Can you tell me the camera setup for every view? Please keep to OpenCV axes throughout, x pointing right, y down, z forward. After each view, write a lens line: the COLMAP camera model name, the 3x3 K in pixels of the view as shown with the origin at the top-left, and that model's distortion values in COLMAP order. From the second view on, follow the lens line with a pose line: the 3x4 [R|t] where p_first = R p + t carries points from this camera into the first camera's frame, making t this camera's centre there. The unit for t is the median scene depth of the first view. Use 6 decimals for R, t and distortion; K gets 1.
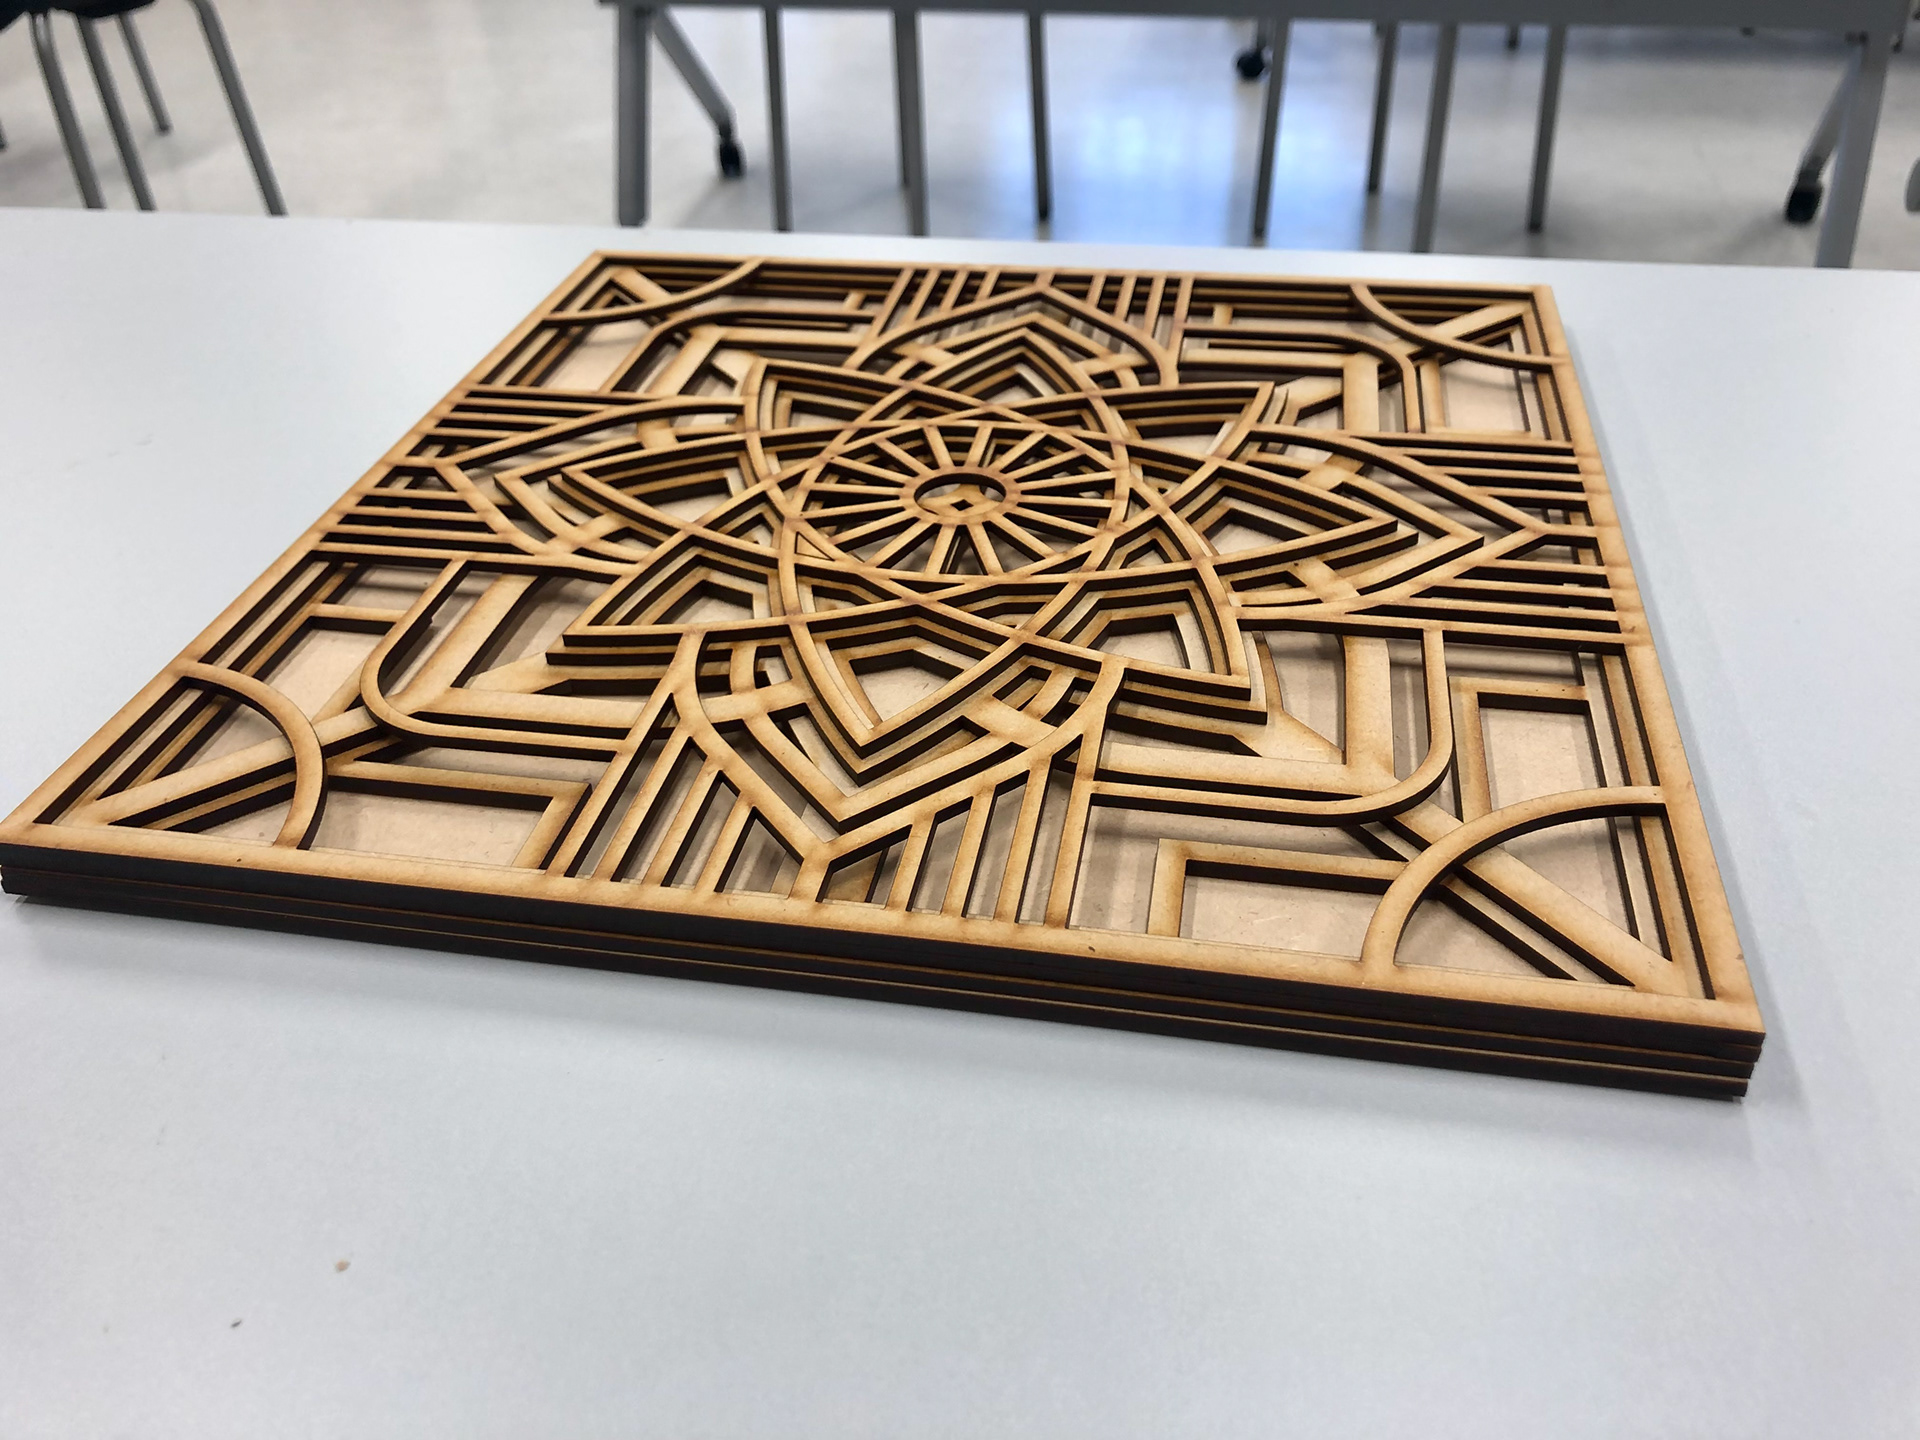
lens RADIAL K [[1578.5, 0, 960.0], [0, 1578.5, 720.0], [0, 0, 1]] dist [-0.003299, -0.002834]
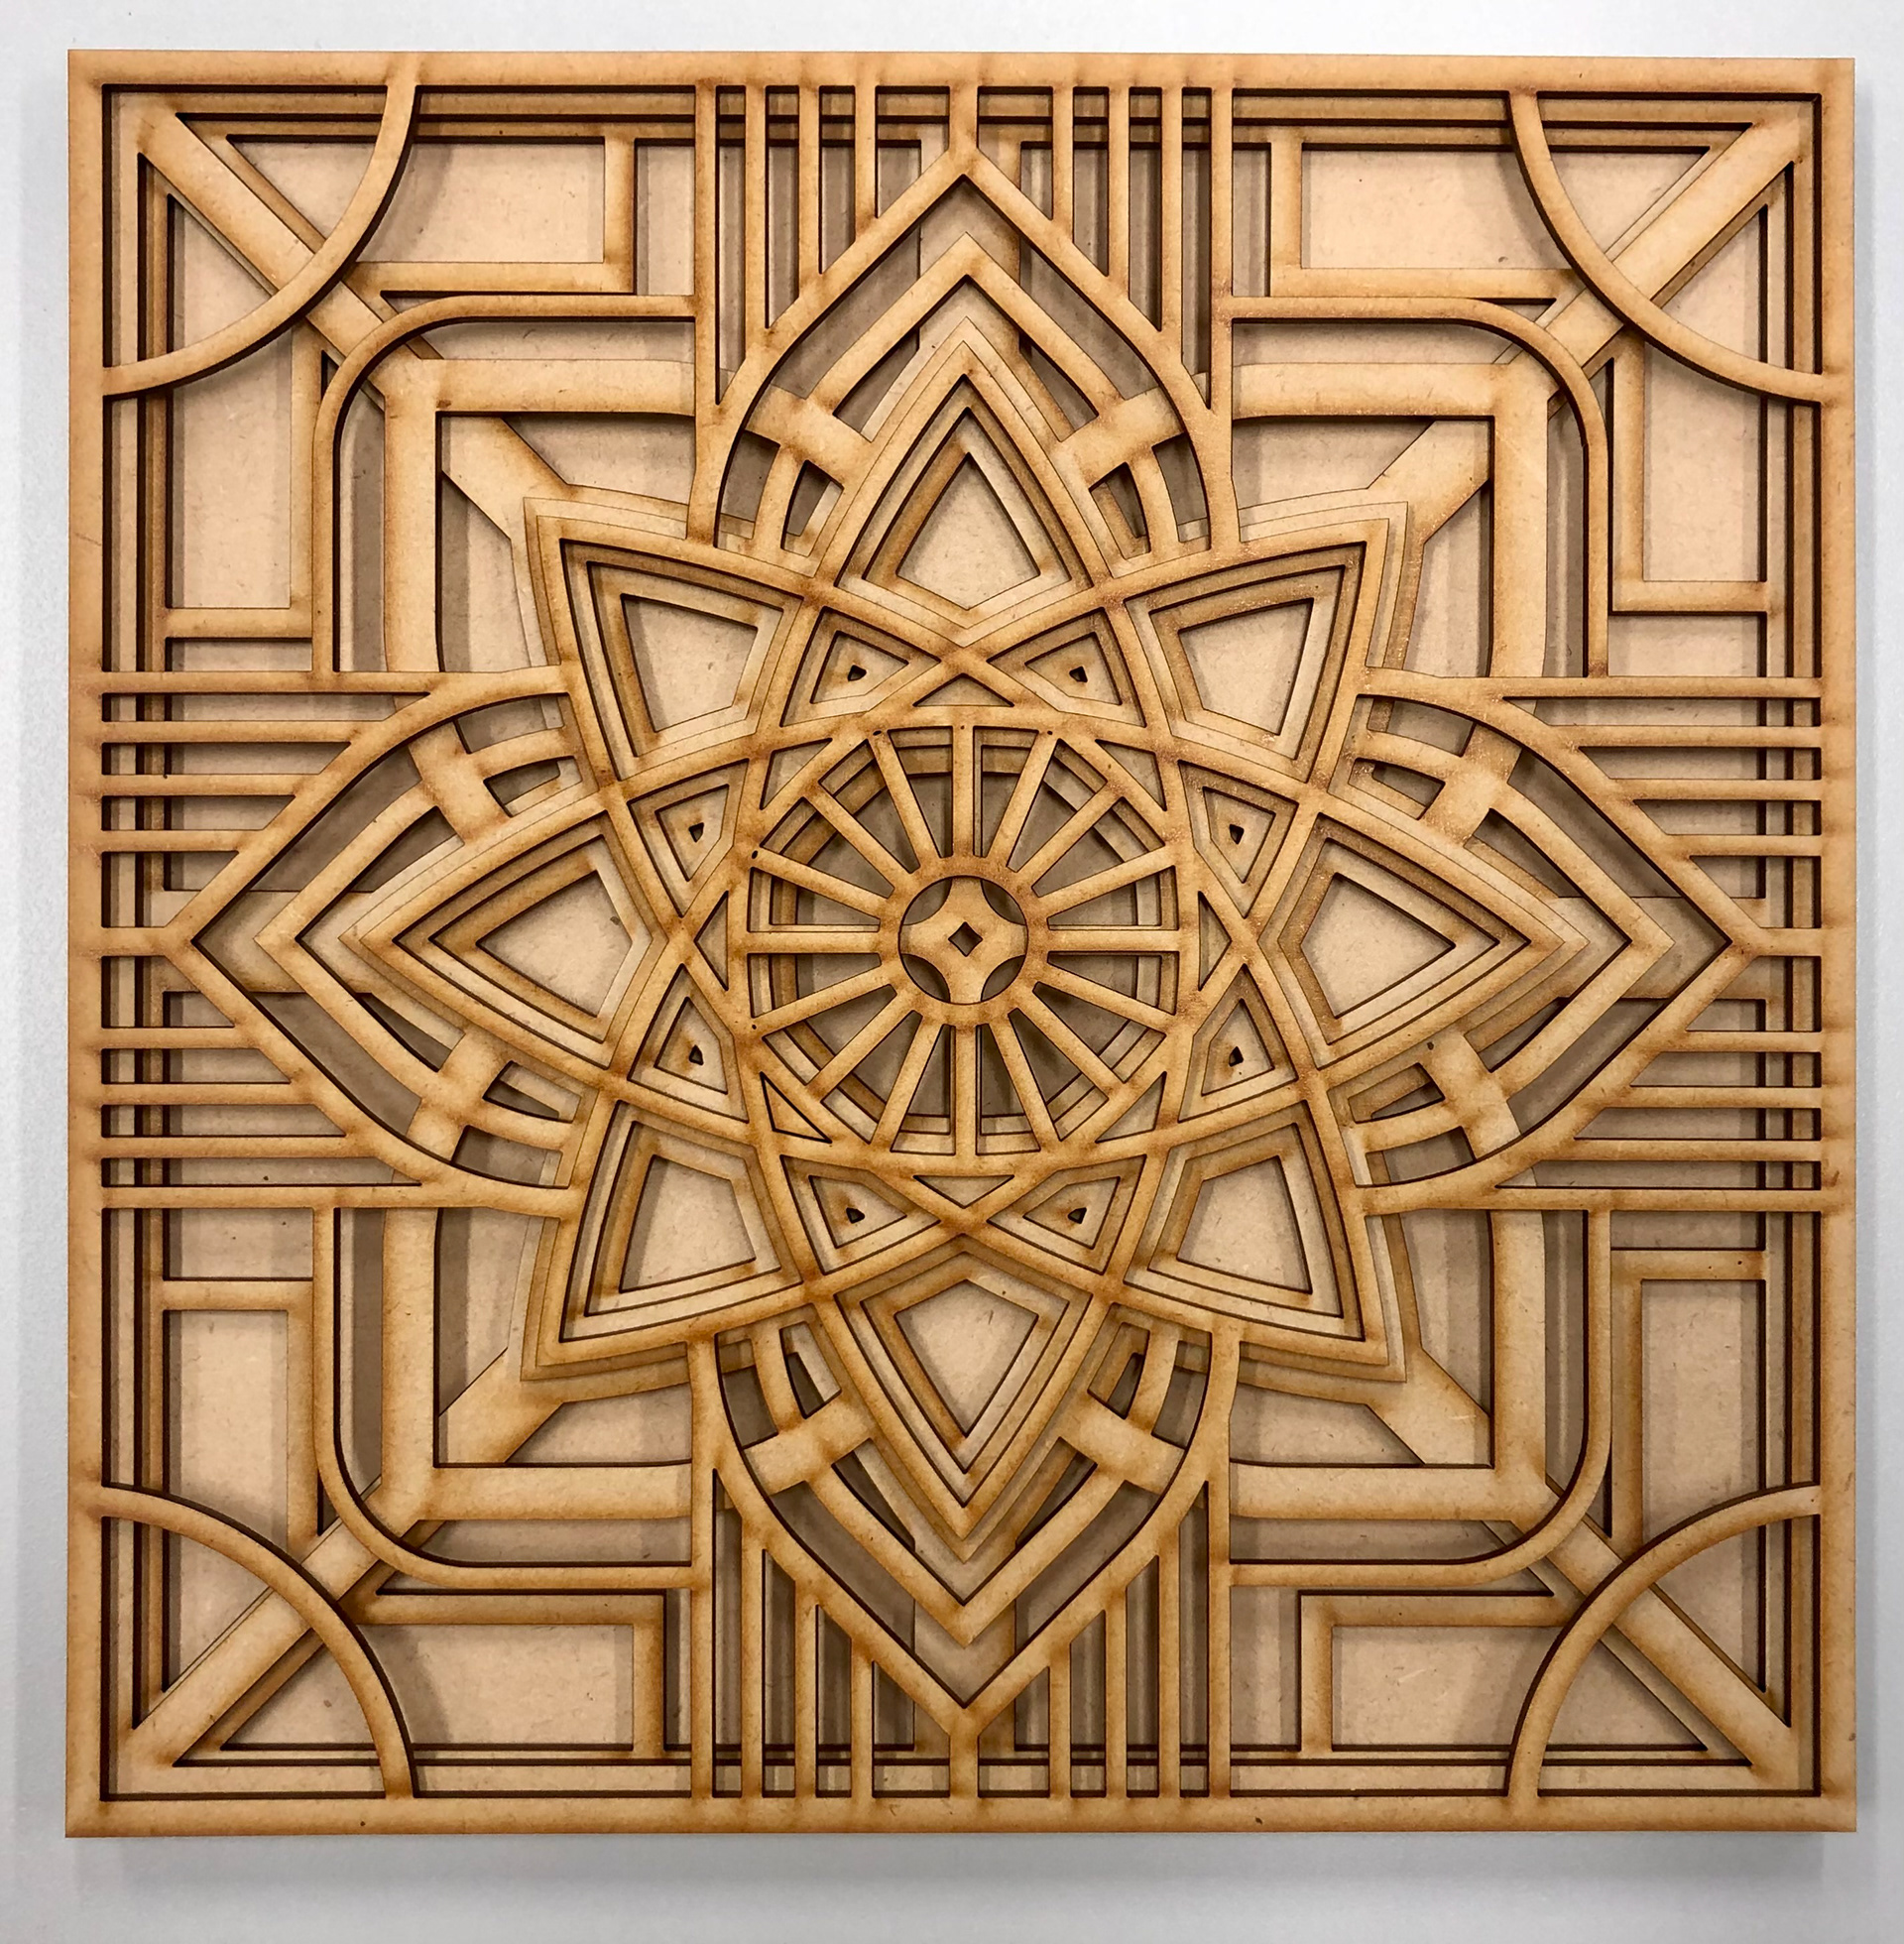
lens RADIAL K [[2086.7, 0, 1000.2], [0, 2086.7, 969.8], [0, 0, 1]] dist [-0.001622, -0.034202]
pose [[0.981275, -0.186325, 0.048810, -0.032571], [0.073052, 0.594499, 0.800771, -0.901717], [-0.178221, -0.782211, 0.596979, 0.446509]]
